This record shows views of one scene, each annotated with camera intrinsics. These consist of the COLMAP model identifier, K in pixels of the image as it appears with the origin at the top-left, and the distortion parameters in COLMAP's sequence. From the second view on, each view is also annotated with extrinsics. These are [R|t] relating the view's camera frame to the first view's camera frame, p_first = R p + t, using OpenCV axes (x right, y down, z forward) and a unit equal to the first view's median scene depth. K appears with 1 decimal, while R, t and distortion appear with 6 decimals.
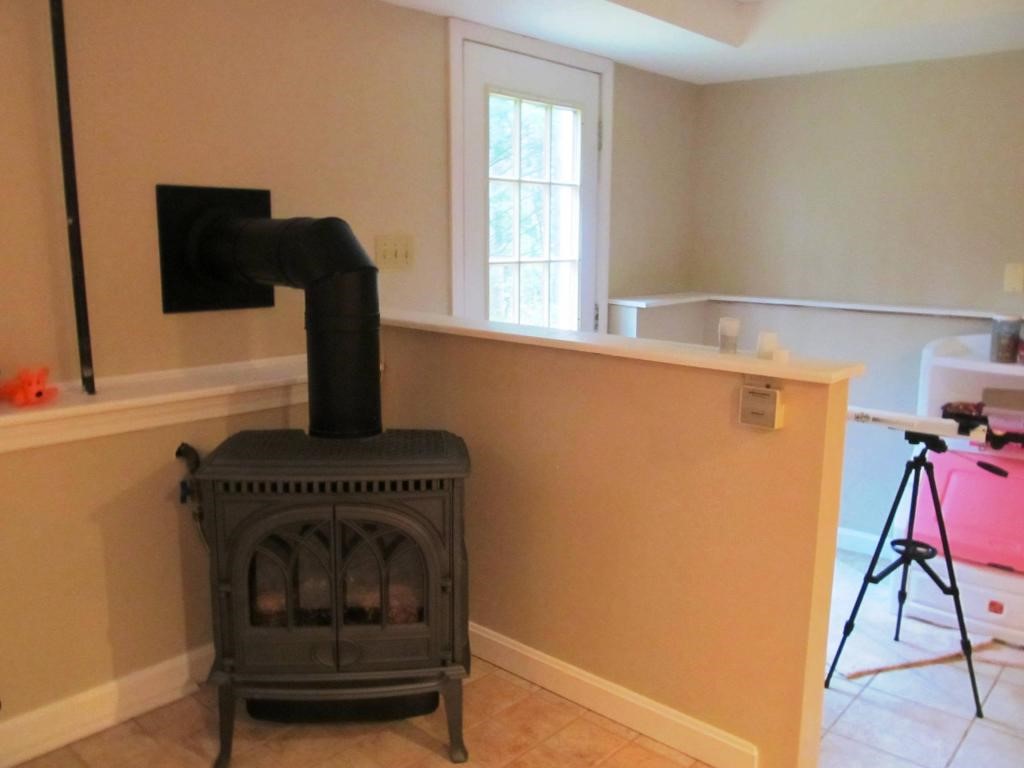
lens RADIAL K [[837.3, 0, 506.8], [0, 837.3, 384.6], [0, 0, 1]] dist [-0.017264, -0.014665]
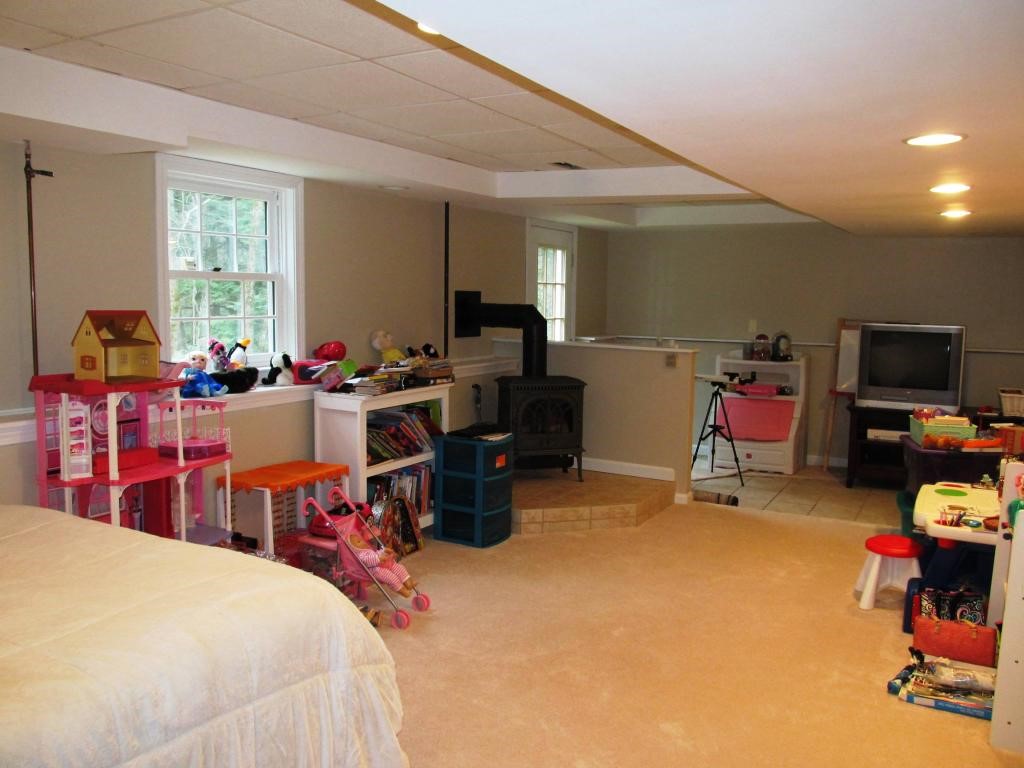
lens RADIAL K [[837.3, 0, 514.8], [0, 837.3, 384.2], [0, 0, 1]] dist [-0.017264, -0.014665]
pose [[0.974776, -0.017936, 0.222462, -0.719170], [0.033303, 0.997296, -0.065517, 0.215445], [-0.220685, 0.071273, 0.972738, -1.442205]]
